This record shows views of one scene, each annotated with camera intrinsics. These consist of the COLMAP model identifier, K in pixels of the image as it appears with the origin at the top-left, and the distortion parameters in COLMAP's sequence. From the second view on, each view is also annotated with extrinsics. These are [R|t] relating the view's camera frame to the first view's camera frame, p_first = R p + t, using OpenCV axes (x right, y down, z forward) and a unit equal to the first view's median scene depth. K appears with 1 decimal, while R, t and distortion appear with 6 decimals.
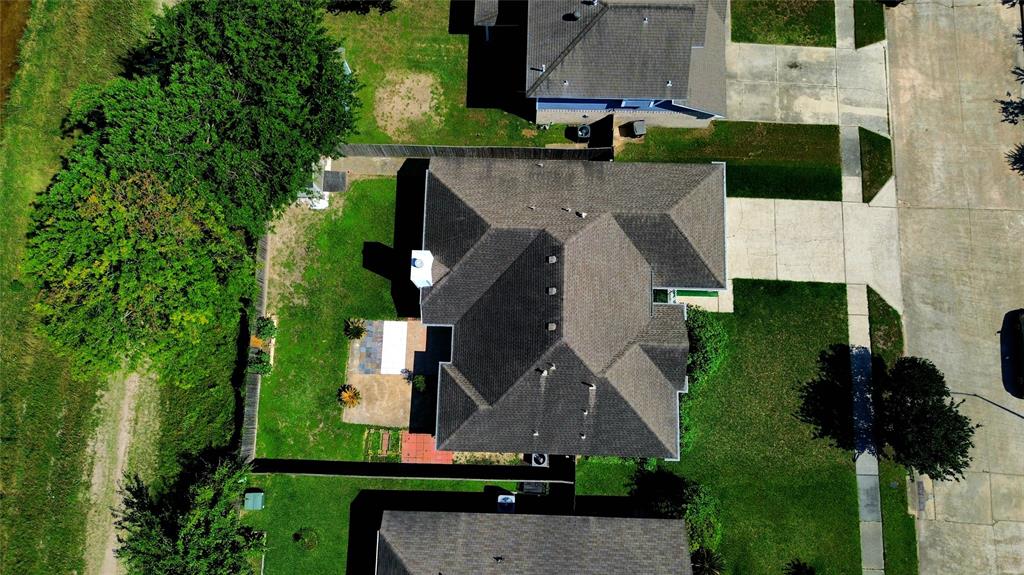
lens RADIAL K [[729.5, 0, 509.2], [0, 729.5, 289.4], [0, 0, 1]] dist [0.056786, -0.049947]
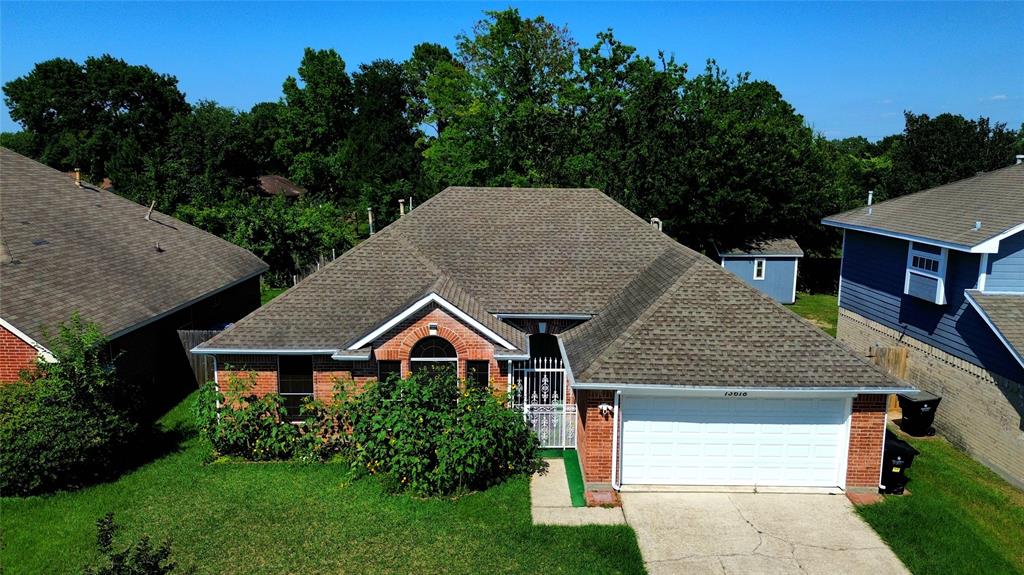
lens RADIAL K [[729.5, 0, 512.6], [0, 729.5, 283.9], [0, 0, 1]] dist [0.056786, -0.049947]
pose [[0.033931, 0.177582, -0.983521, 0.616262], [-0.986498, 0.163711, -0.004474, 0.023059], [0.160219, 0.970393, 0.180739, 0.805924]]
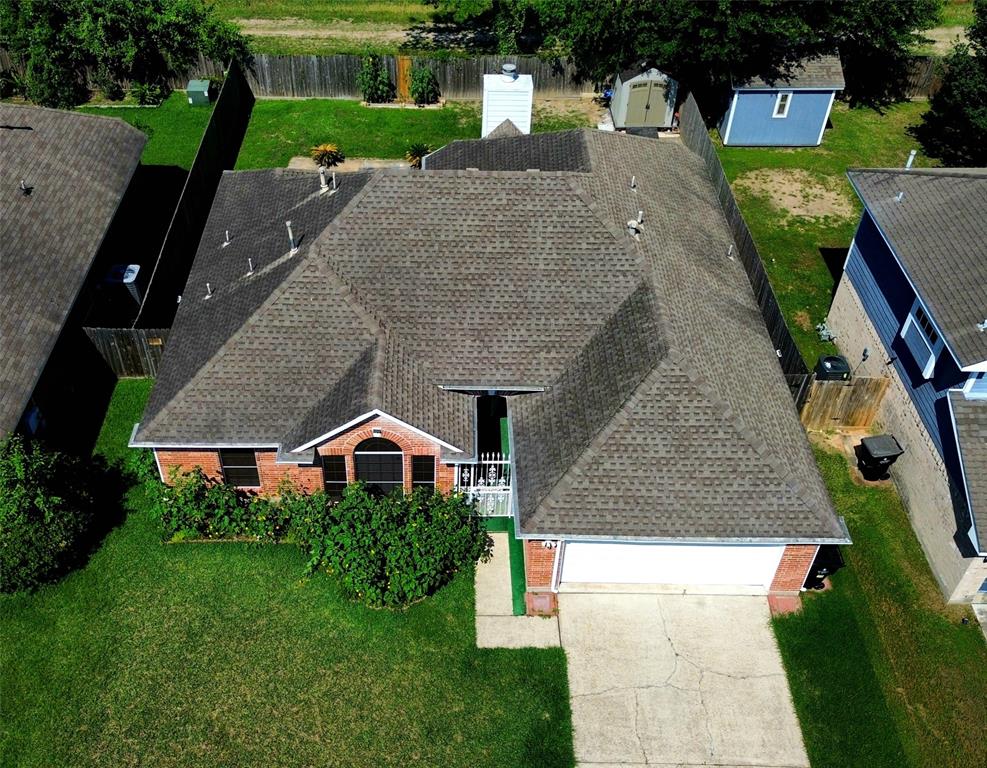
lens RADIAL K [[979.2, 0, 442.7], [0, 979.2, 380.3], [0, 0, 1]] dist [0.041933, 0.000000]
pose [[0.023812, 0.679221, -0.733547, 0.583766], [-0.986505, 0.134858, 0.092847, -0.018630], [0.161988, 0.721437, 0.673267, 0.525293]]
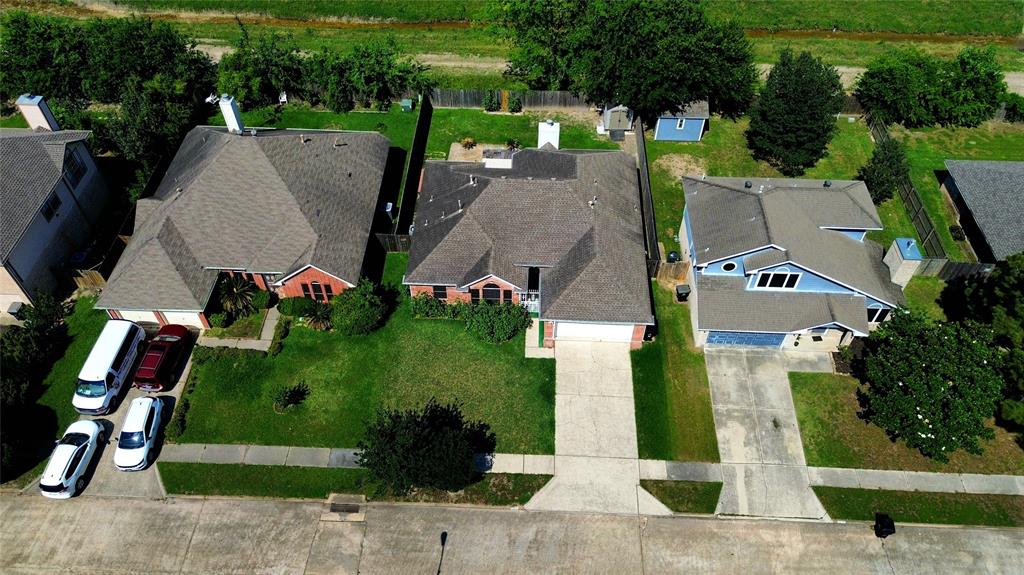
lens RADIAL K [[729.5, 0, 509.9], [0, 729.5, 288.1], [0, 0, 1]] dist [0.056786, -0.049947]
pose [[-0.013042, 0.761545, -0.647981, 0.933319], [-0.985901, 0.098320, 0.135395, -0.106254], [0.166819, 0.640611, 0.749526, 0.082932]]
